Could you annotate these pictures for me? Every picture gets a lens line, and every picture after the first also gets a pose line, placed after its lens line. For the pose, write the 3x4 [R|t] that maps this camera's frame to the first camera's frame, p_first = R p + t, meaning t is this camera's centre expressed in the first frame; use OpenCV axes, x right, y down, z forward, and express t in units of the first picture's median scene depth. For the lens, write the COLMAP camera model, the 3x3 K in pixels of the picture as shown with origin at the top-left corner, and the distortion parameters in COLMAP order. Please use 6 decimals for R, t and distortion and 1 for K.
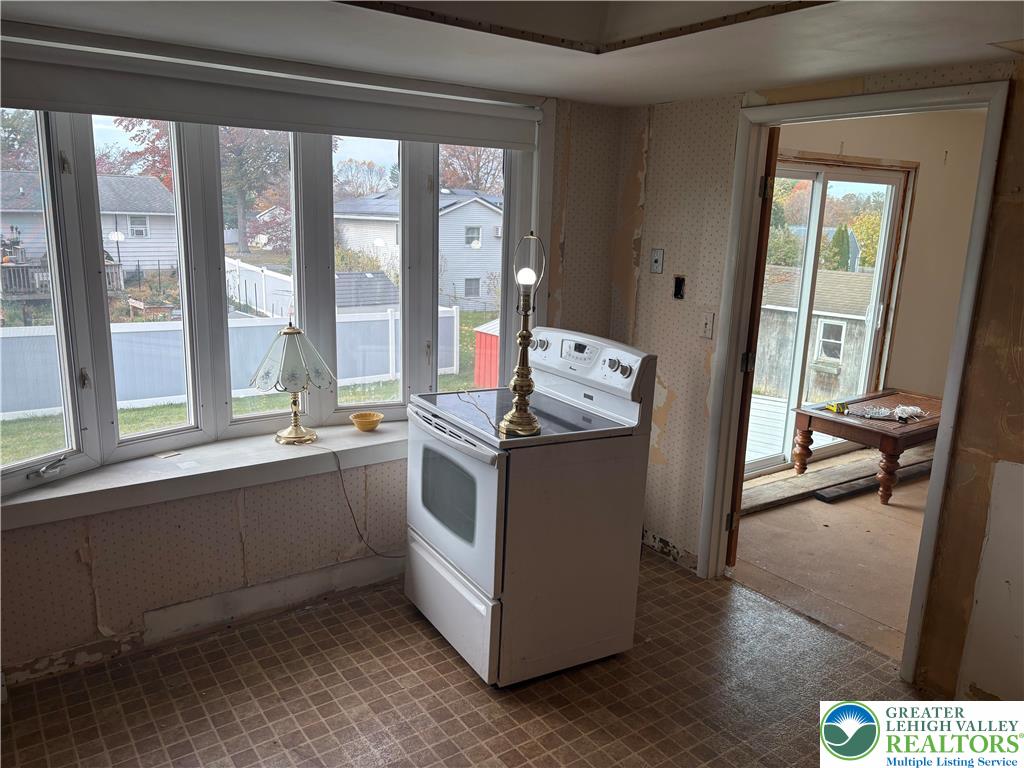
lens RADIAL K [[764.7, 0, 517.3], [0, 764.7, 387.3], [0, 0, 1]] dist [0.014423, -0.012217]
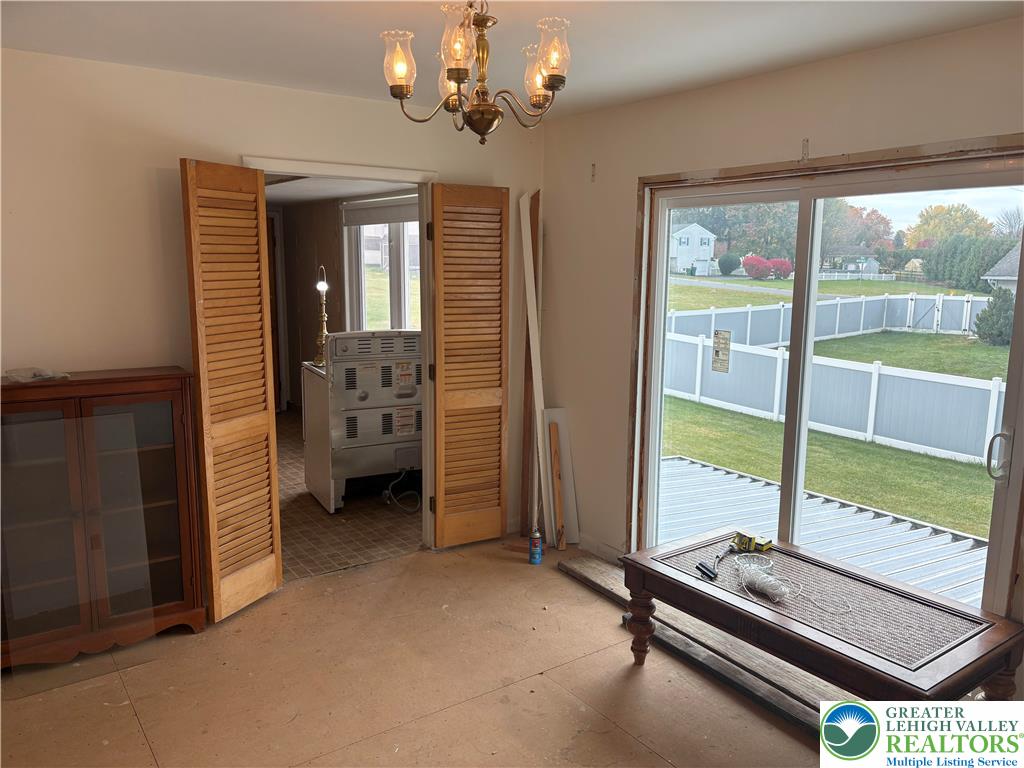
lens RADIAL K [[764.7, 0, 515.1], [0, 764.7, 382.0], [0, 0, 1]] dist [0.014423, -0.012217]
pose [[0.006931, 0.131206, -0.991331, 1.243326], [-0.232257, 0.964455, 0.126026, -0.166993], [0.972630, 0.229370, 0.037158, 0.892850]]
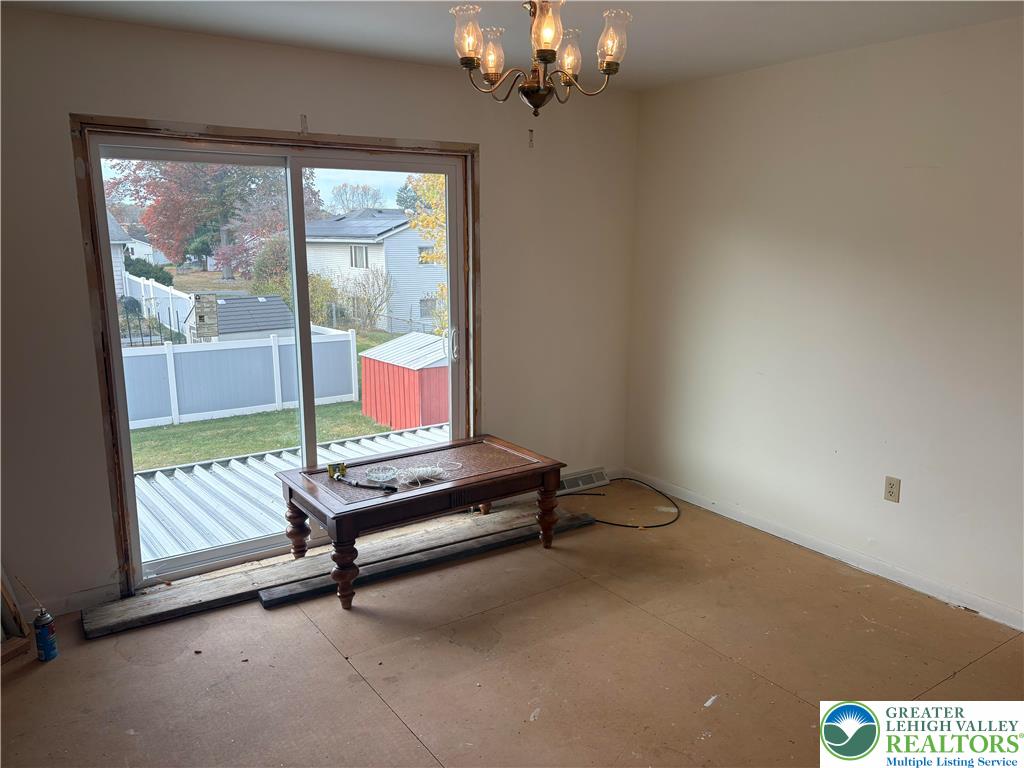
lens RADIAL K [[764.7, 0, 516.9], [0, 764.7, 376.0], [0, 0, 1]] dist [0.014423, -0.012217]
pose [[0.999548, -0.022462, -0.019977, 0.729296], [0.021667, 0.998998, -0.039172, -0.037452], [0.020837, 0.038722, 0.999033, 0.307770]]
